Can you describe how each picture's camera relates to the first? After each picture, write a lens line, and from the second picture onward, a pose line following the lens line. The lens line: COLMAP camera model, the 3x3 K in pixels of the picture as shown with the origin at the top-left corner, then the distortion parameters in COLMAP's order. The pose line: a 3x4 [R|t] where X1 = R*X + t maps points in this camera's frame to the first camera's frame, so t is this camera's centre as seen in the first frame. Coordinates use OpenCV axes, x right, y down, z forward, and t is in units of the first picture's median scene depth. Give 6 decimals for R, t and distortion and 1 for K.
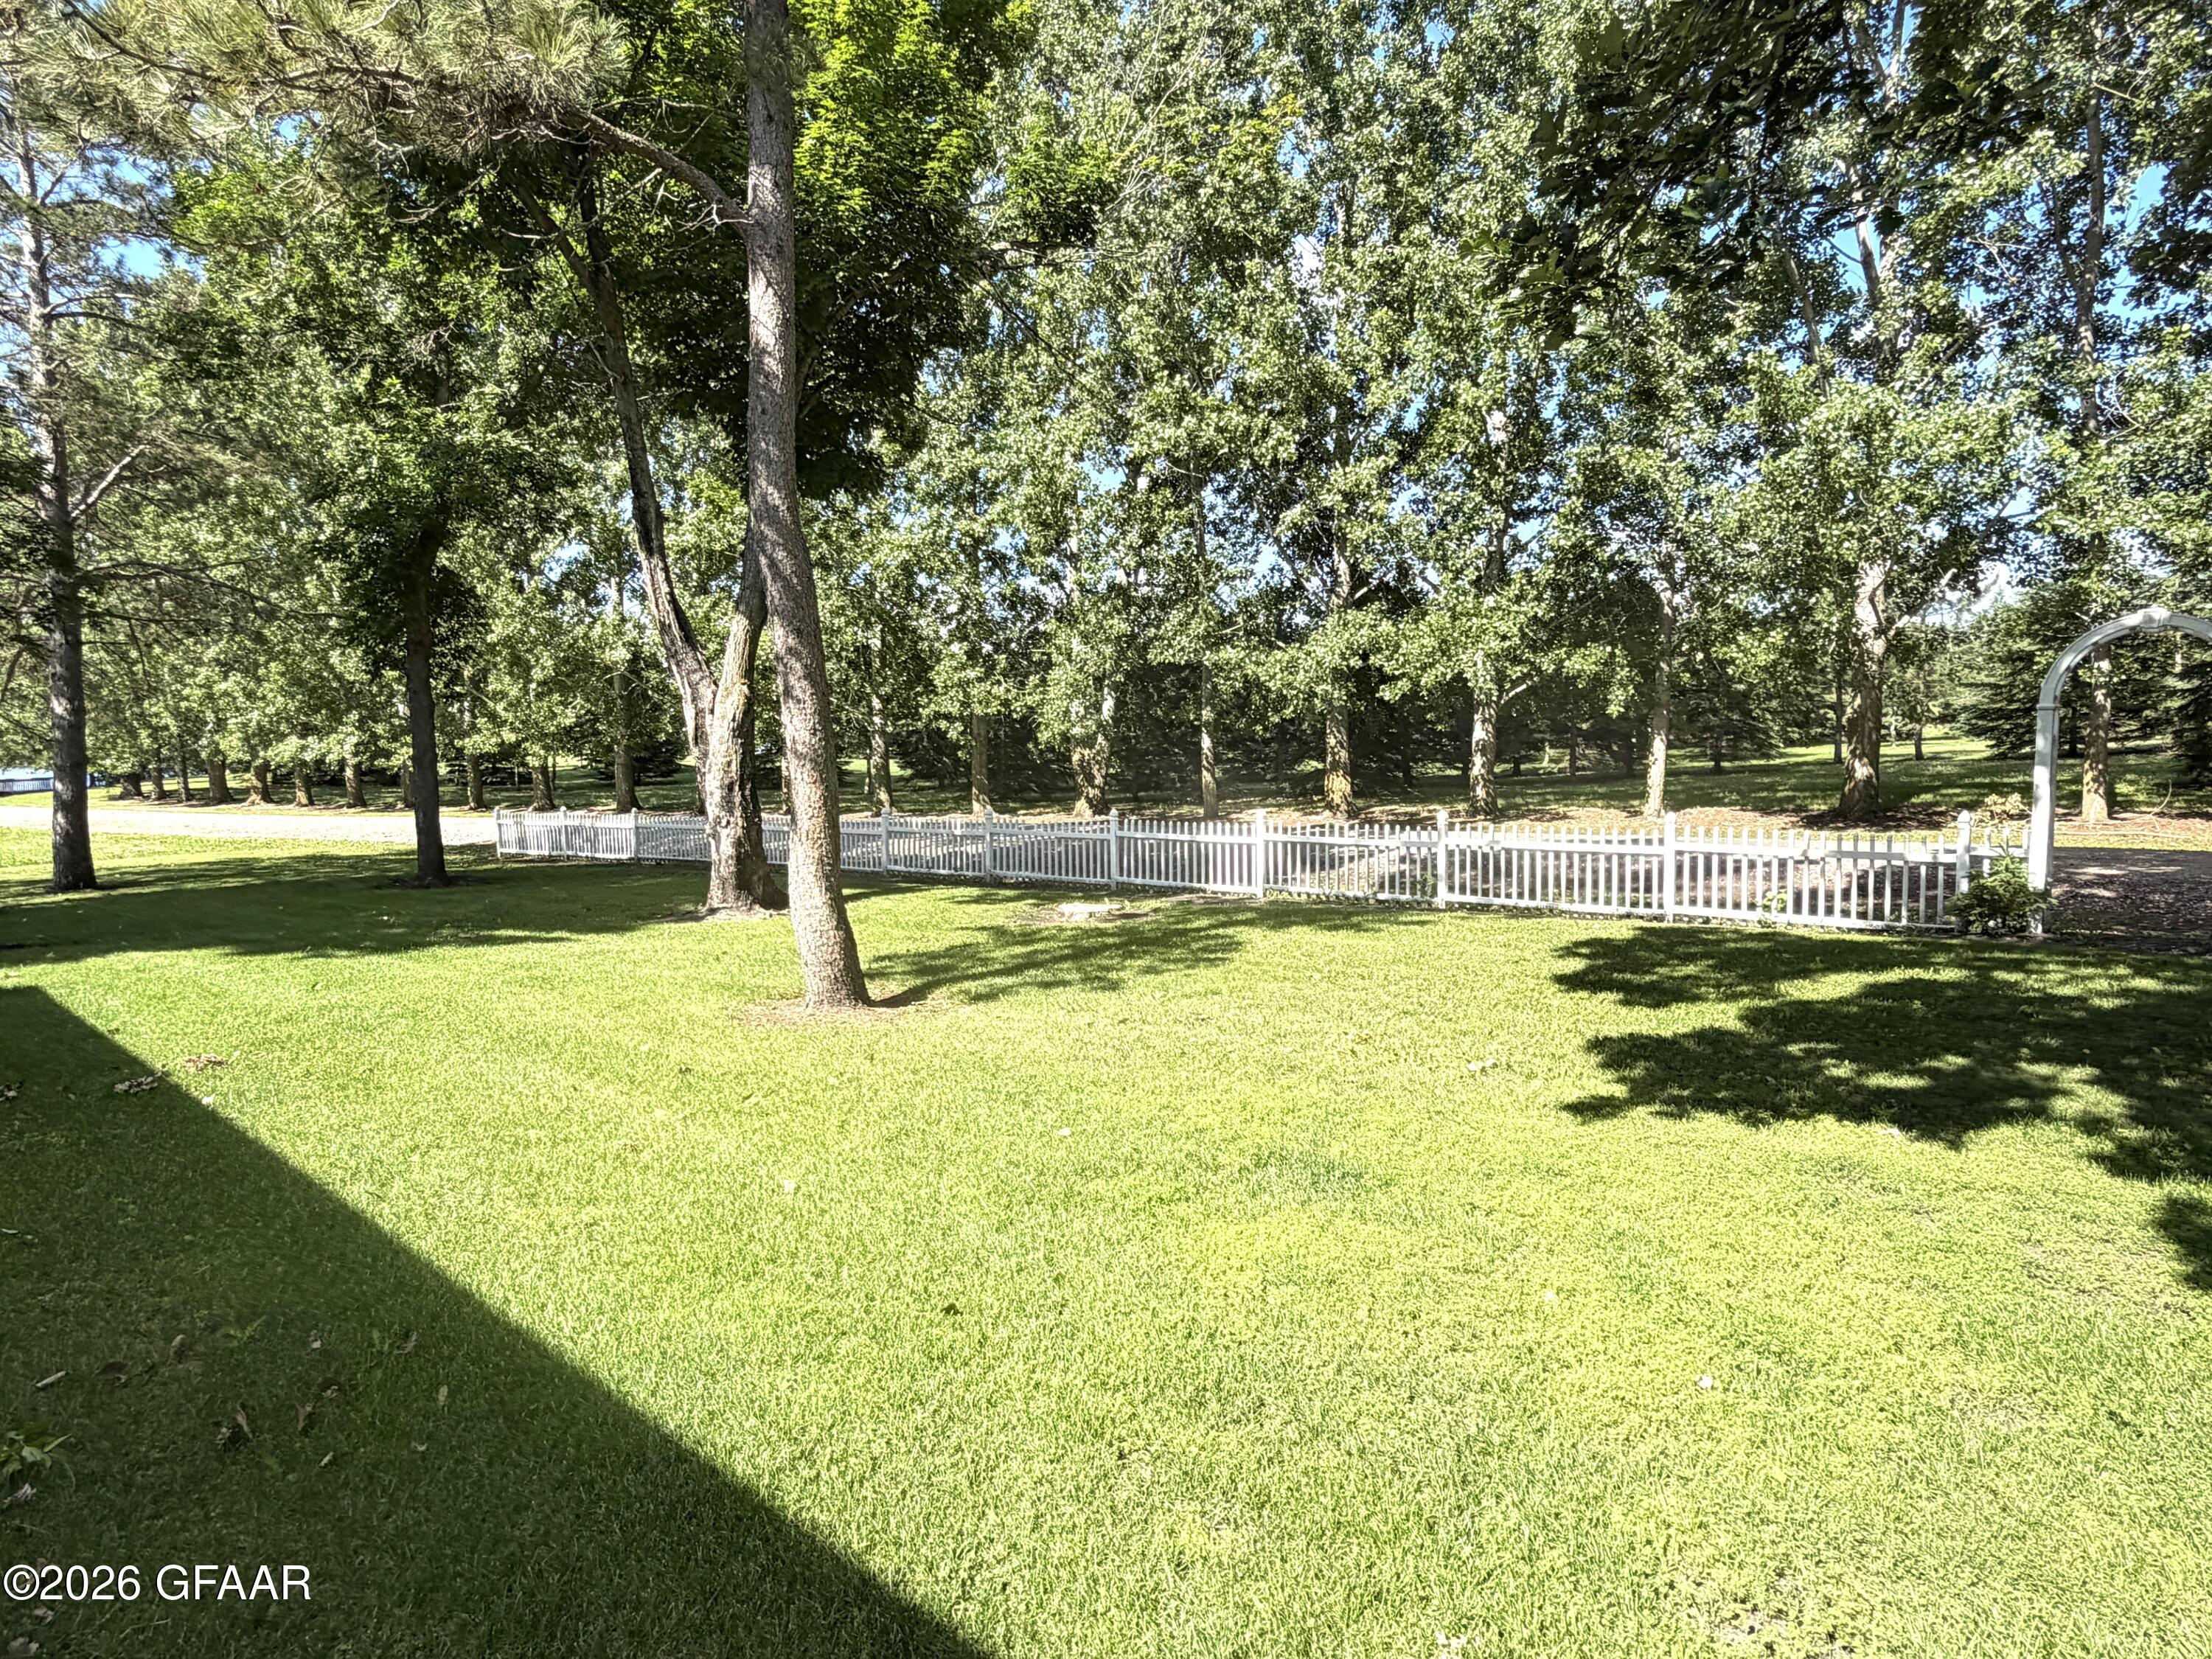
lens RADIAL K [[1278.9, 0, 1106.0], [0, 1278.9, 829.5], [0, 0, 1]] dist [0.002592, -0.000140]
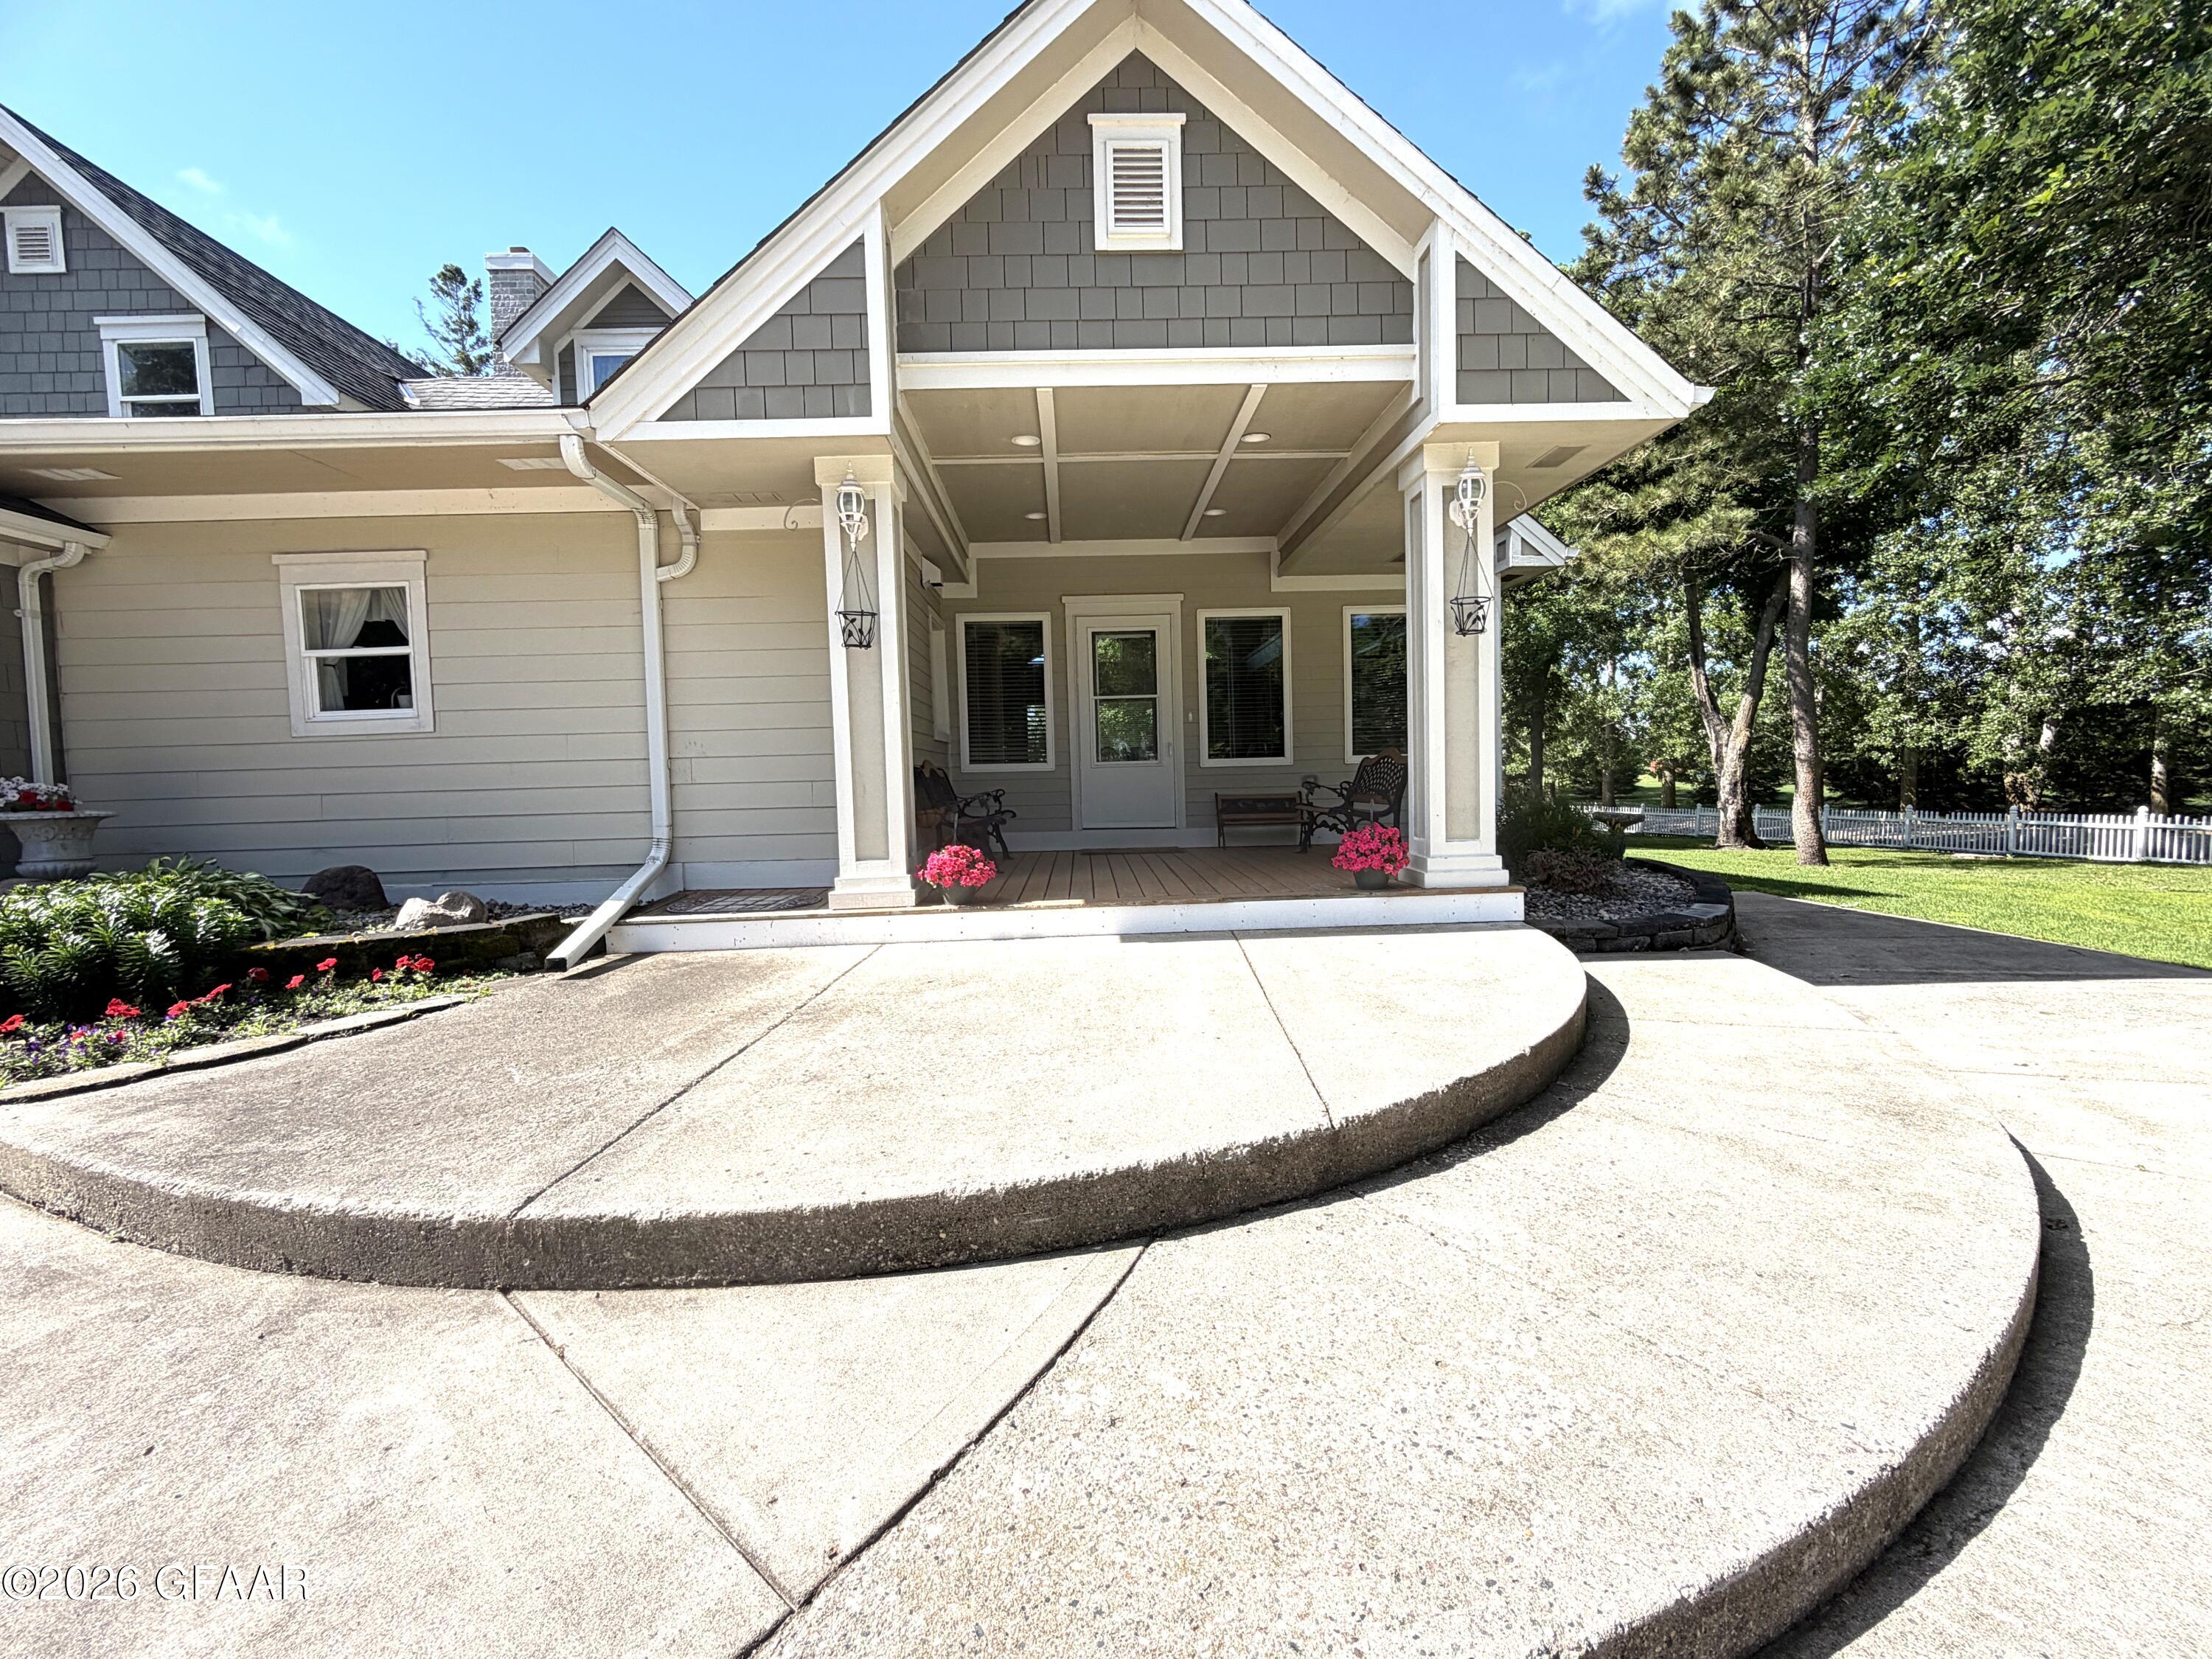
lens RADIAL K [[960.8, 0, 1102.4], [0, 960.8, 833.7], [0, 0, 1]] dist [-0.000130, -0.000344]
pose [[0.695388, 0.052134, -0.716741, 0.042256], [-0.055958, 0.998265, 0.018320, 0.033293], [0.716453, 0.027369, 0.697099, -0.338487]]
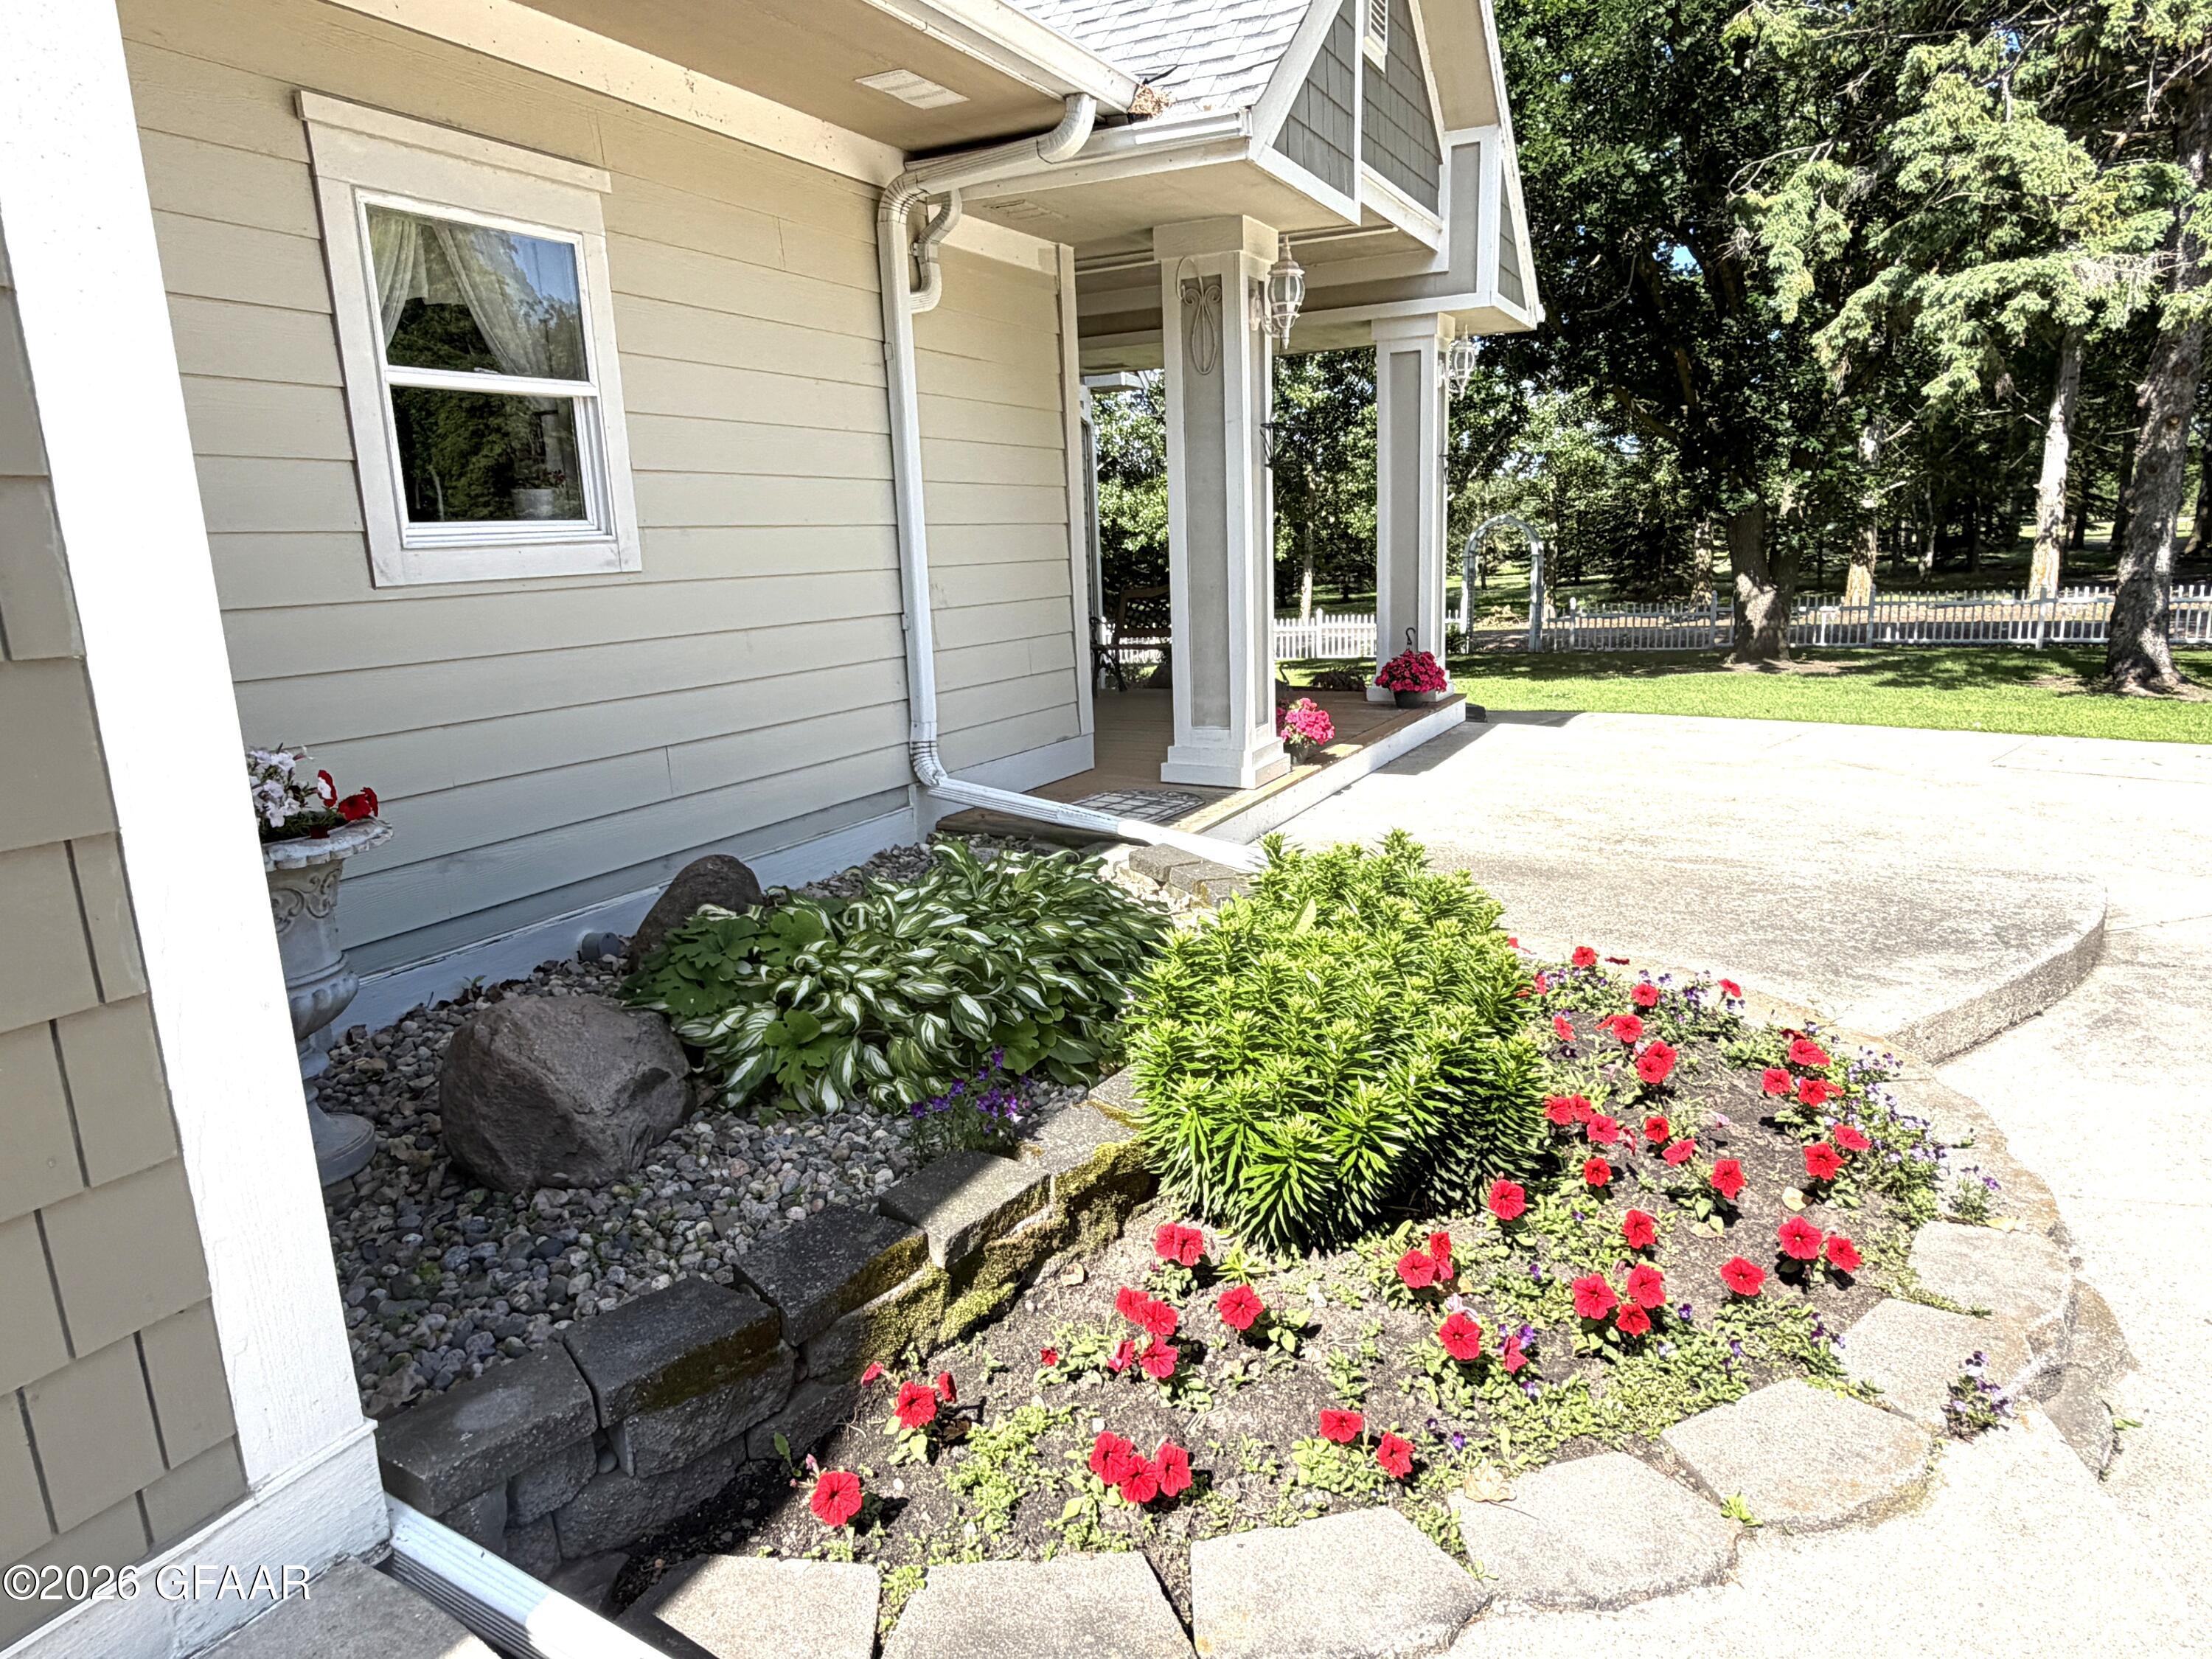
lens RADIAL K [[1415.2, 0, 1106.0], [0, 1415.2, 829.5], [0, 0, 1]] dist [-0.002035, -0.001198]
pose [[0.962112, -0.060986, 0.265747, -0.211121], [0.034019, 0.993898, 0.104926, 0.035996], [-0.270524, -0.091910, 0.958316, -0.456847]]
